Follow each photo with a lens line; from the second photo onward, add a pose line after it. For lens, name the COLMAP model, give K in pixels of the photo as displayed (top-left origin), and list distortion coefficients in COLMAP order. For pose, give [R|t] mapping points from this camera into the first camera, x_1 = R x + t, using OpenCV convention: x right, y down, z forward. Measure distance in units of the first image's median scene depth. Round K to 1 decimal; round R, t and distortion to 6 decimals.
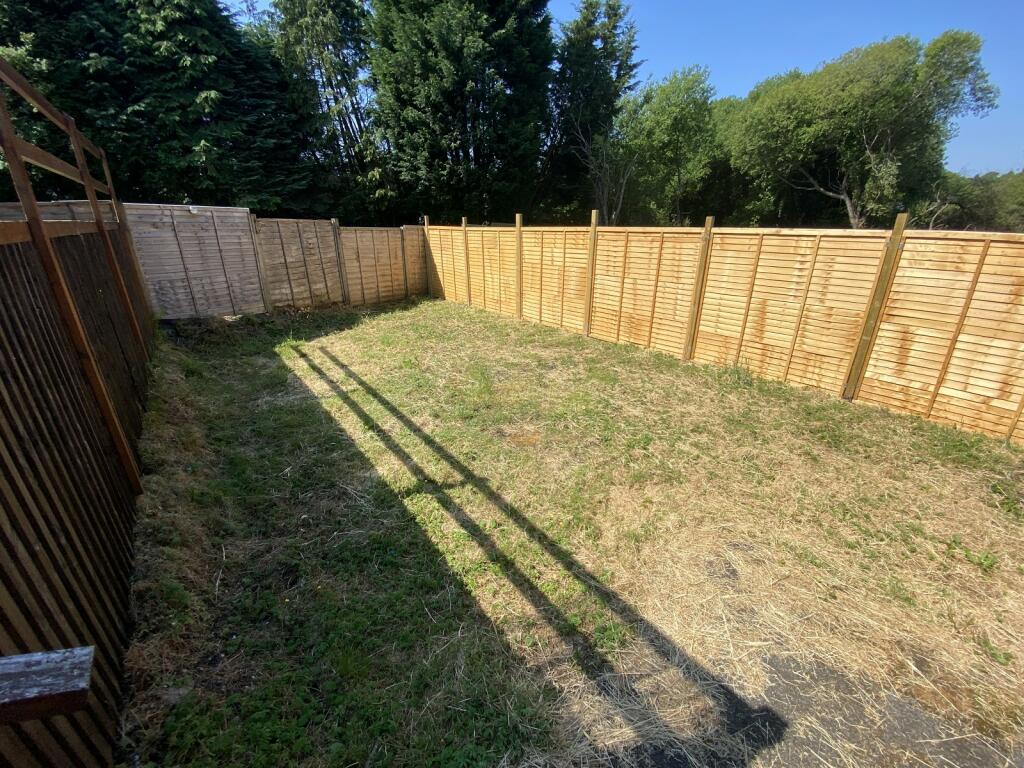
lens RADIAL K [[409.3, 0, 510.2], [0, 409.3, 394.2], [0, 0, 1]] dist [0.000385, -0.014292]
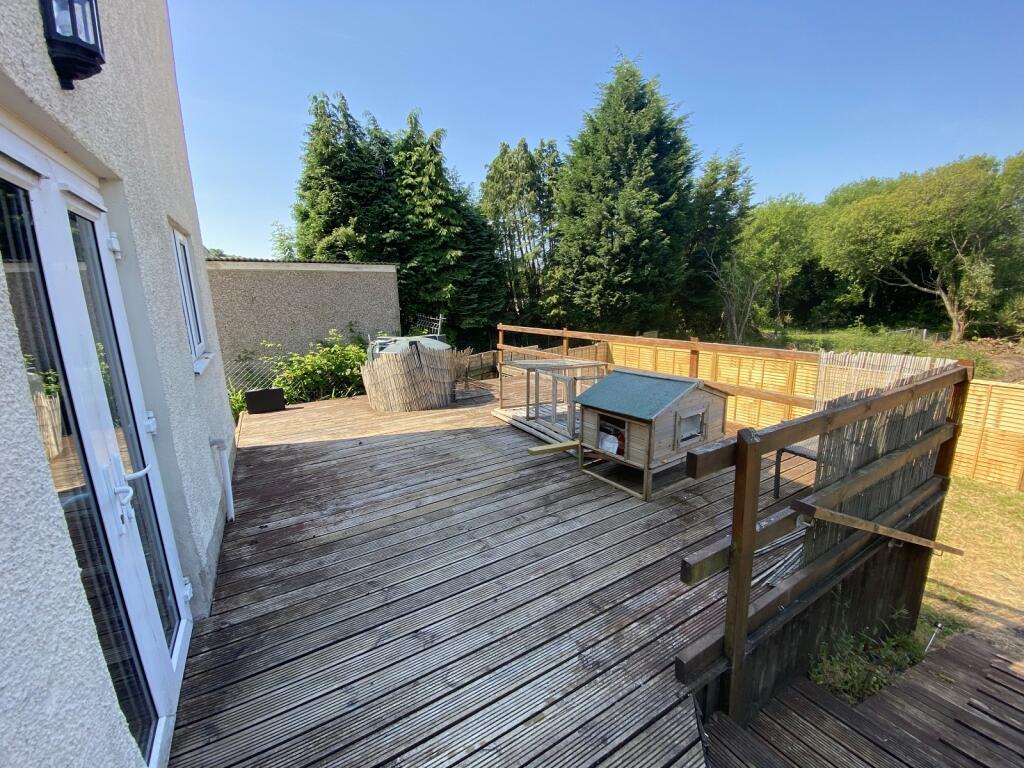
lens RADIAL K [[409.3, 0, 510.2], [0, 409.3, 394.2], [0, 0, 1]] dist [0.000385, -0.014292]
pose [[0.991595, 0.009431, -0.129038, -0.298778], [-0.031398, 0.985068, -0.169277, -0.013385], [0.125515, 0.171906, 0.977085, -0.245121]]
